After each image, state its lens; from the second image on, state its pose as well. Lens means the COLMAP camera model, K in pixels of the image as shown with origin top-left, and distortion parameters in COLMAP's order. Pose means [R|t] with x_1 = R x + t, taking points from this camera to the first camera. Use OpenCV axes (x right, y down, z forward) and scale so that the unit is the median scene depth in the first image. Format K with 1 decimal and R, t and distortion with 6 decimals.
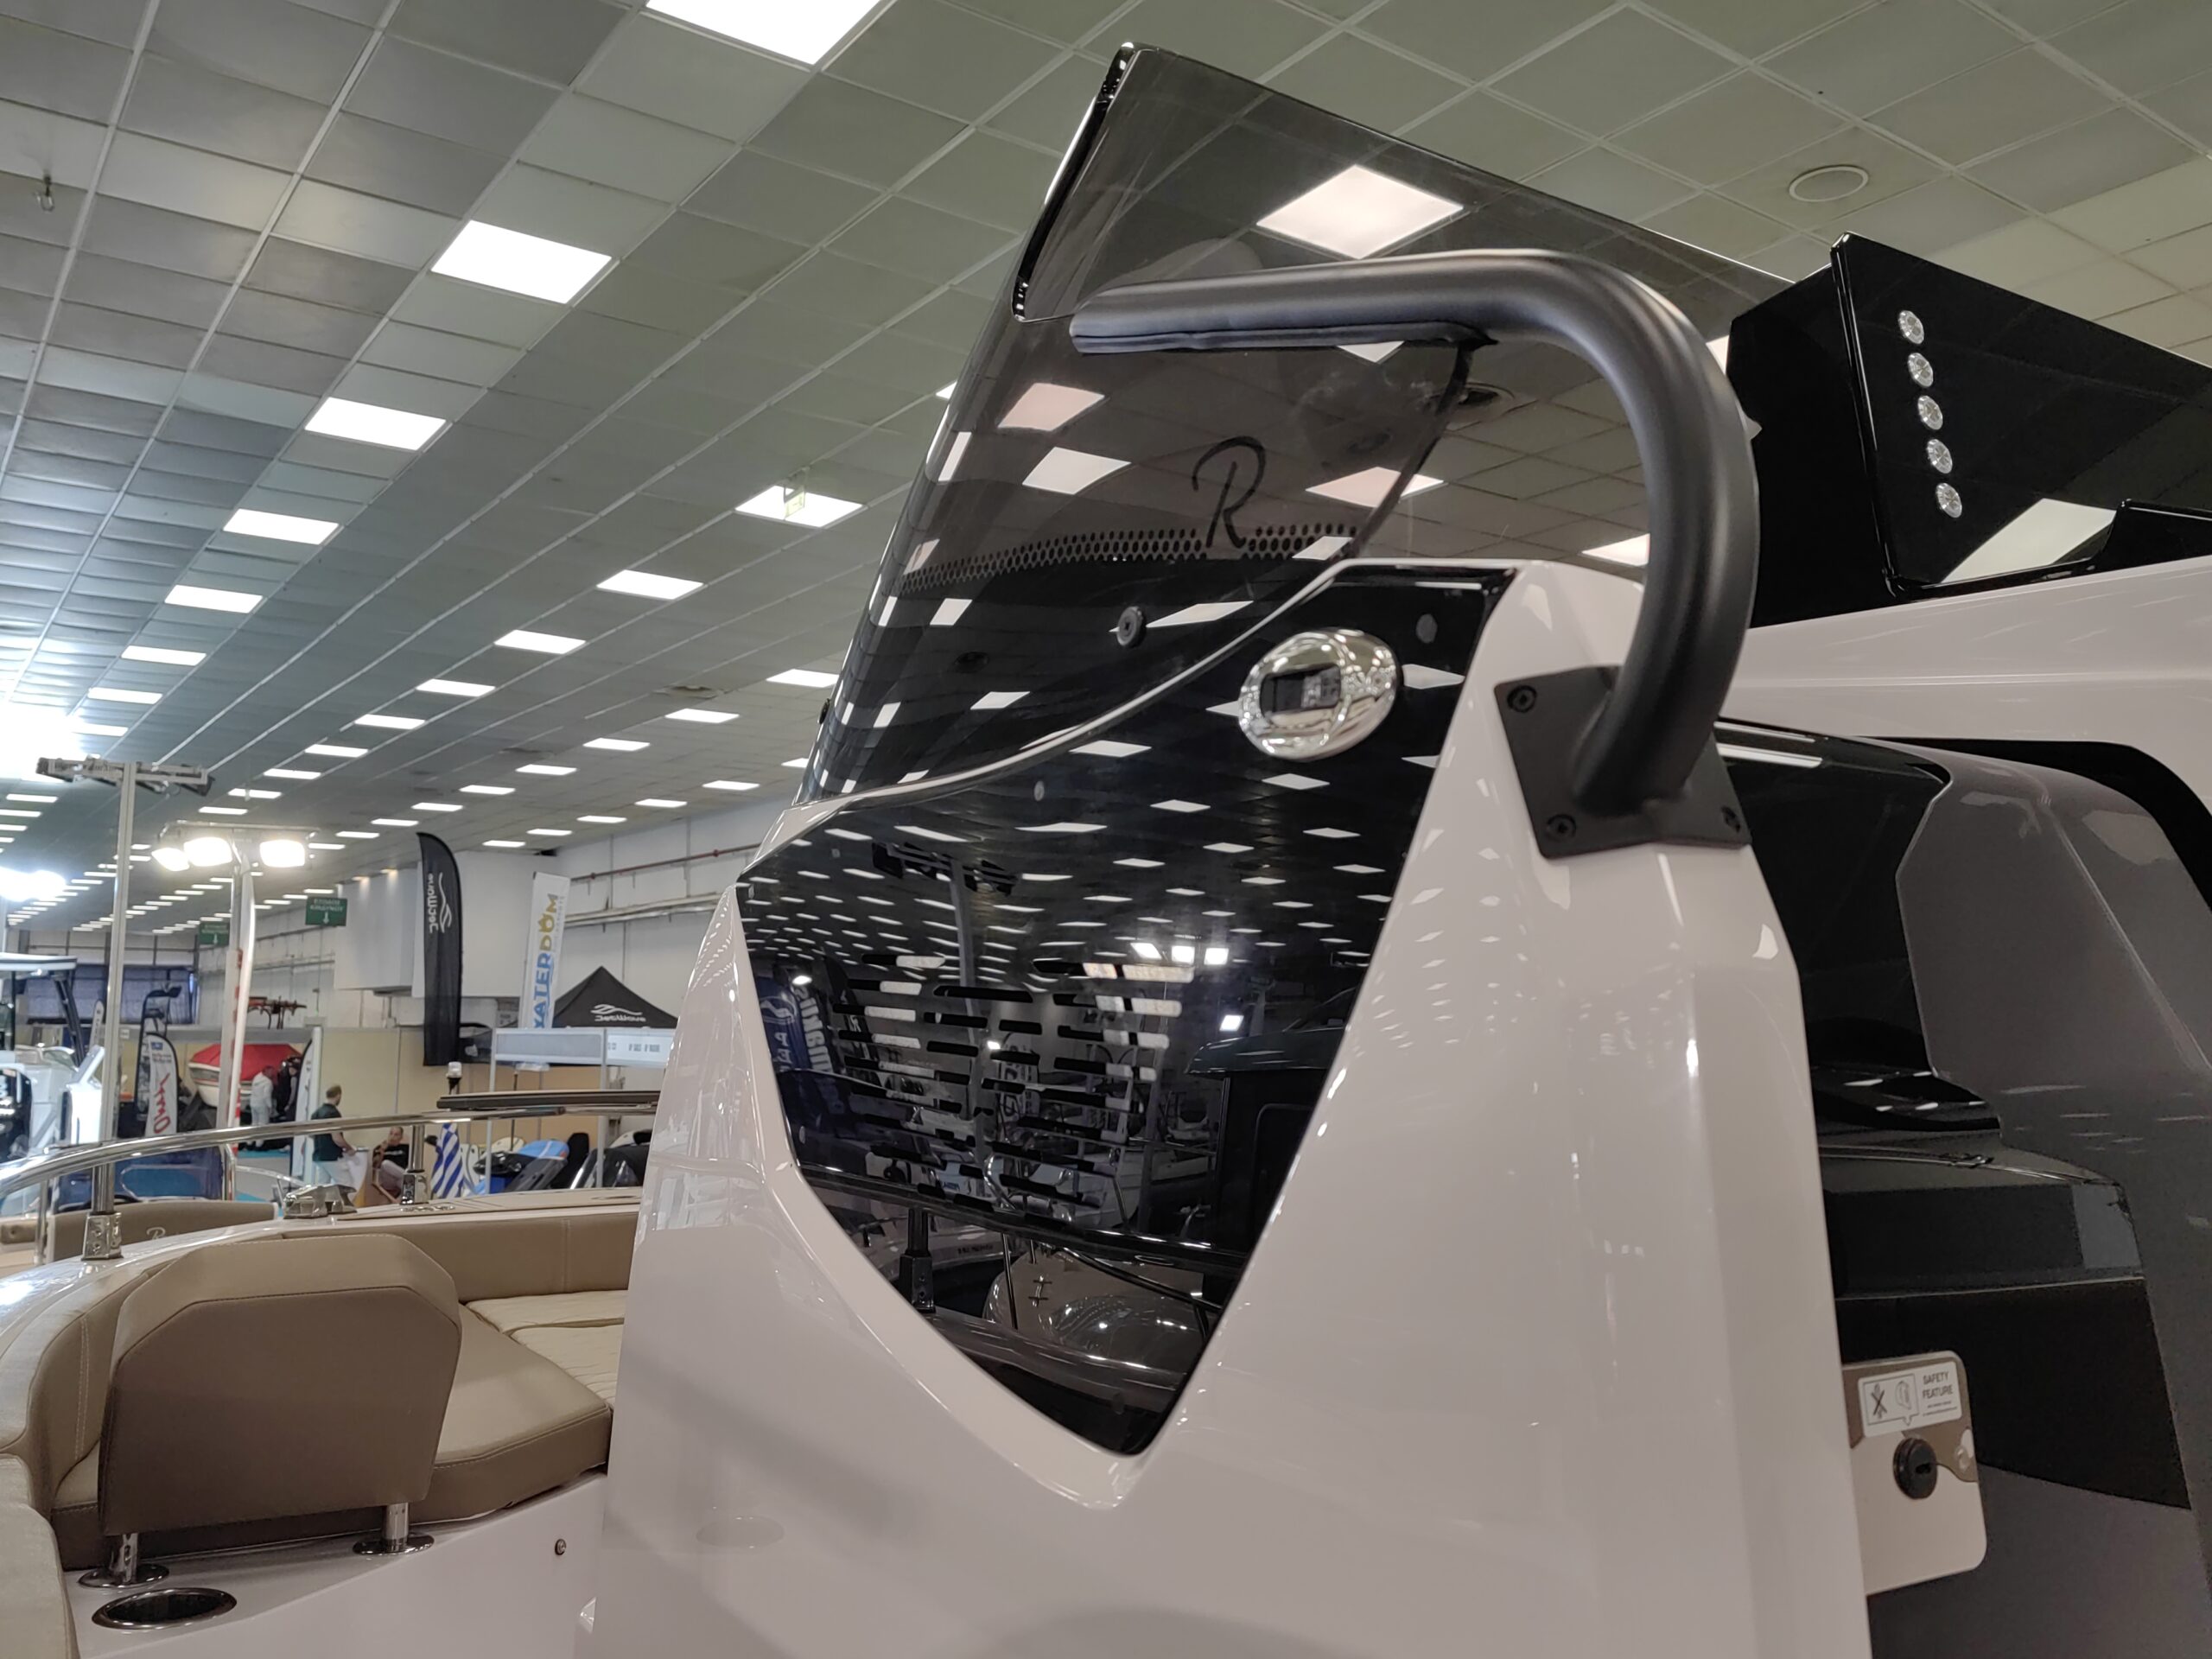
lens RADIAL K [[1729.8, 0, 1106.0], [0, 1729.8, 829.5], [0, 0, 1]] dist [0.002702, -0.006570]
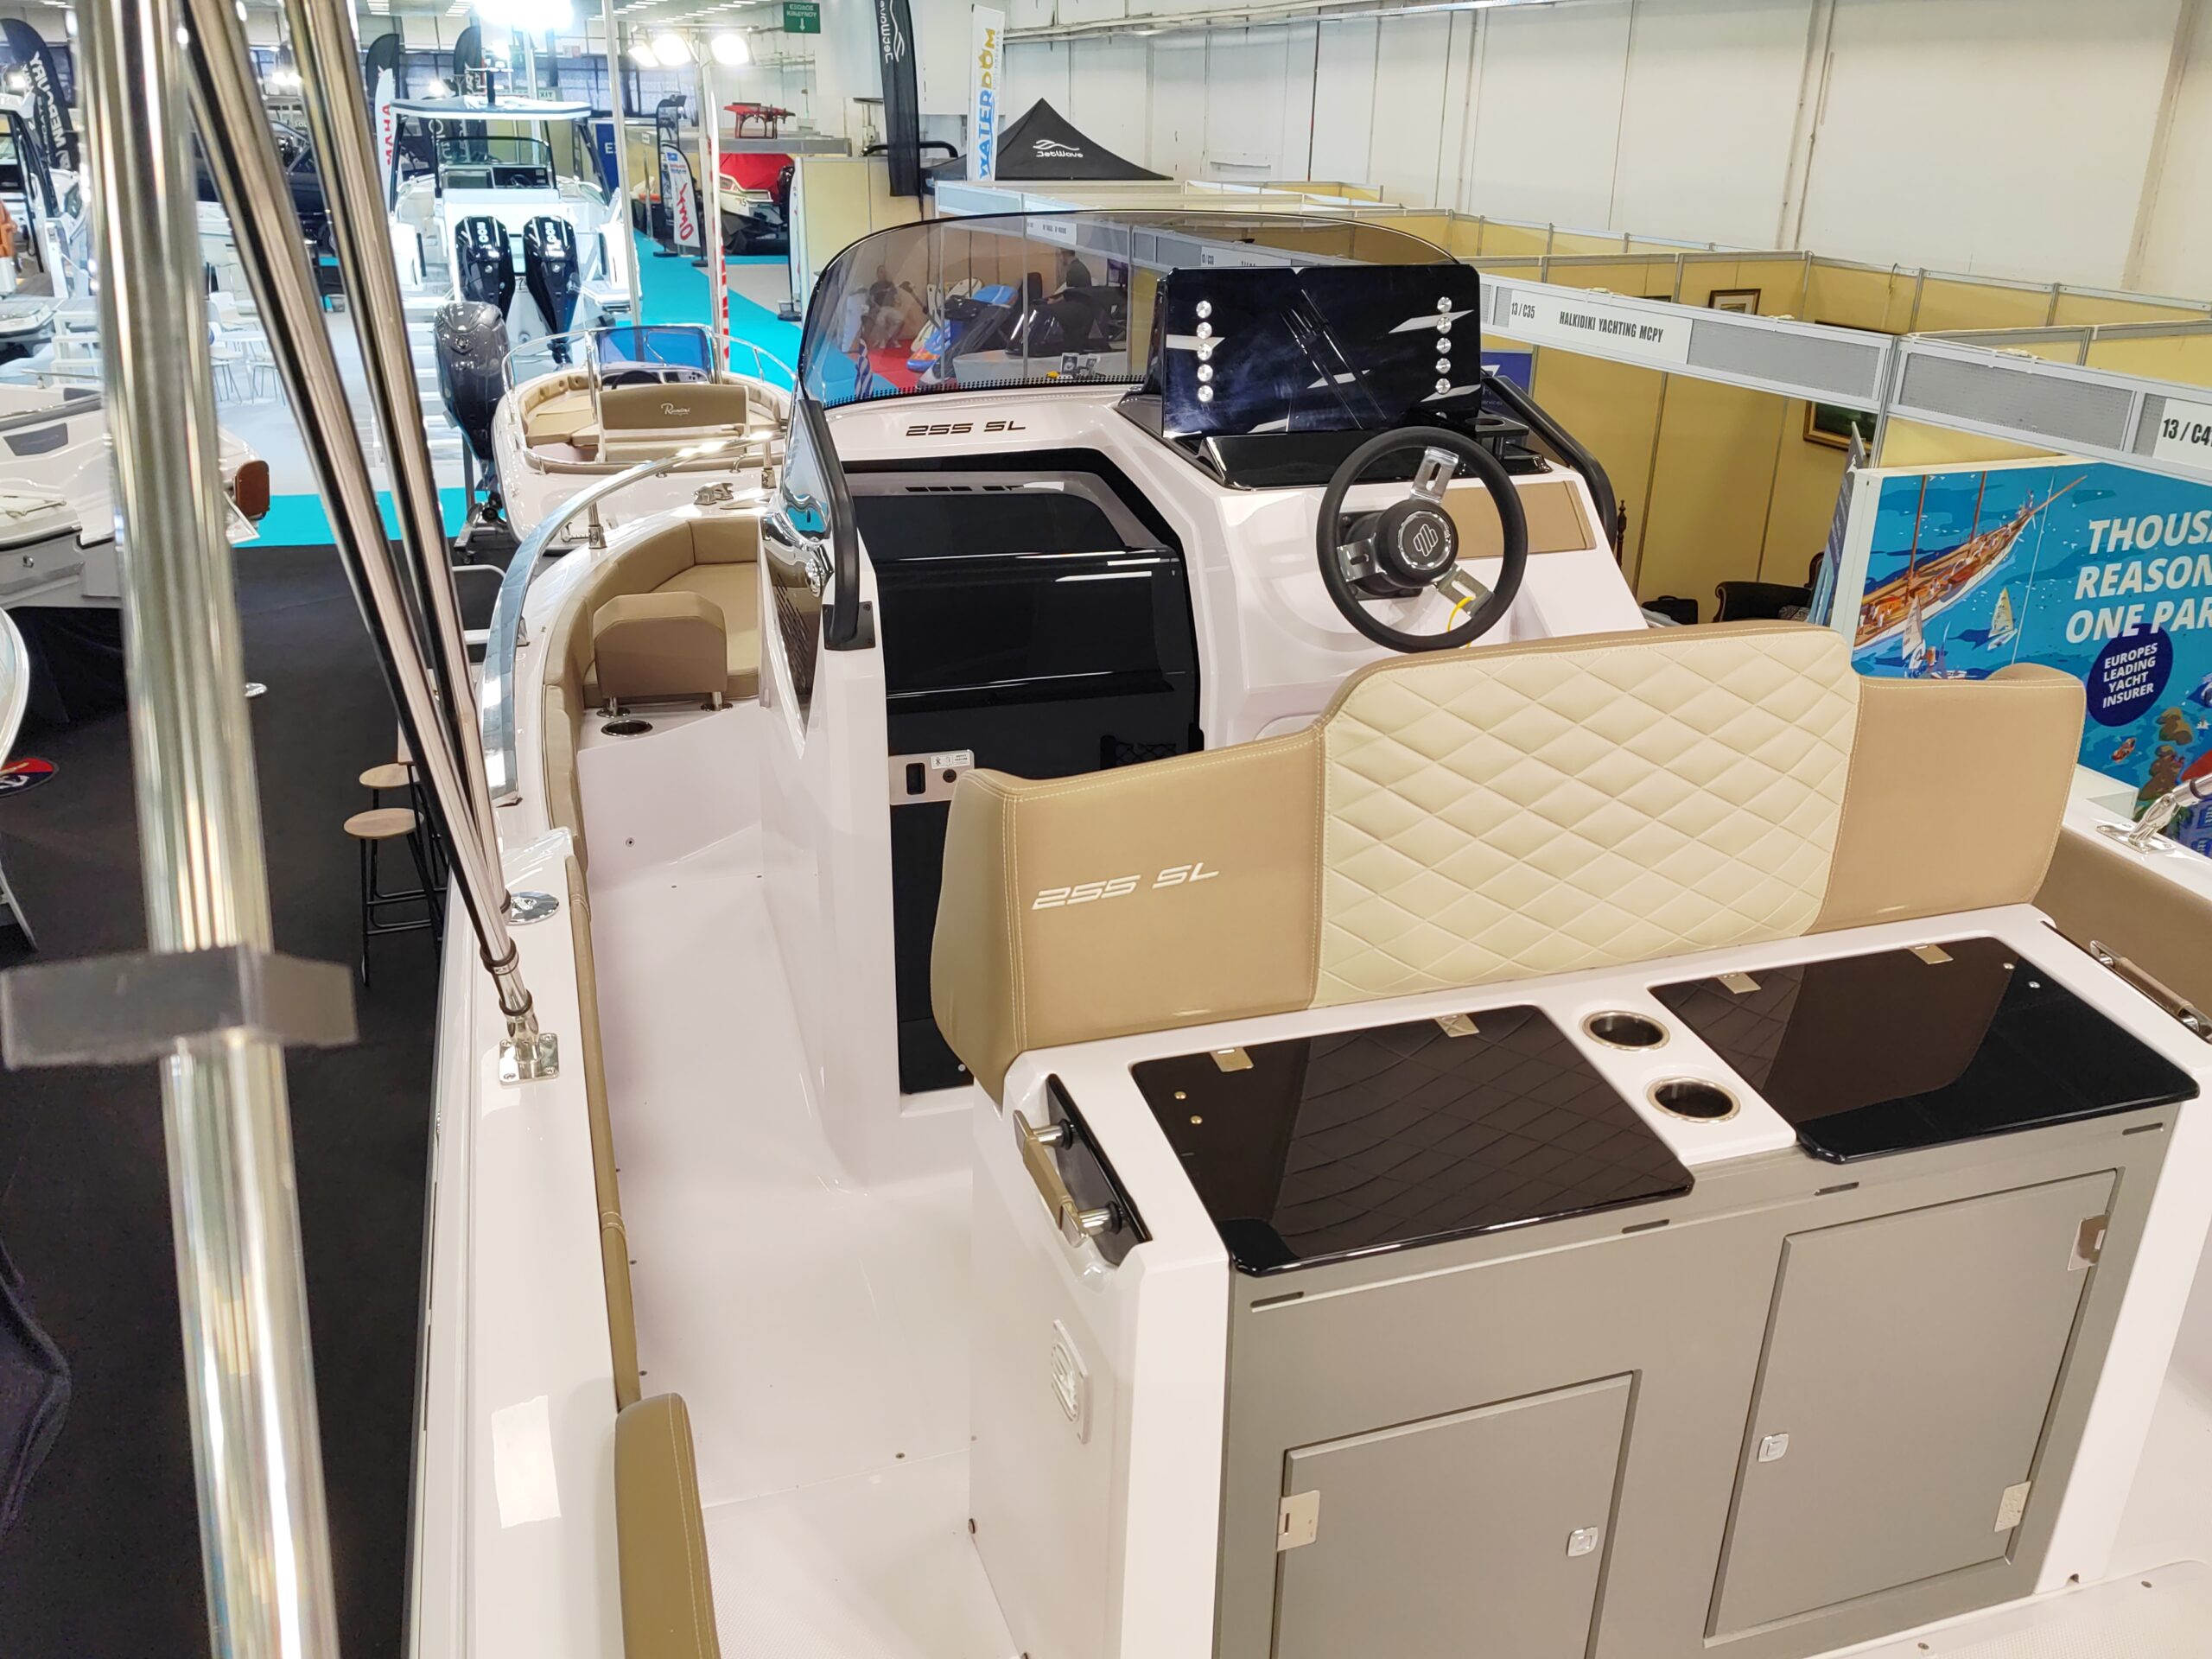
lens RADIAL K [[1729.8, 0, 1106.0], [0, 1729.8, 829.5], [0, 0, 1]] dist [0.002702, -0.006570]
pose [[0.962145, 0.112199, -0.248370, 0.061975], [0.024026, 0.872861, 0.487377, -0.050917], [0.271476, -0.474894, 0.837124, -0.080094]]
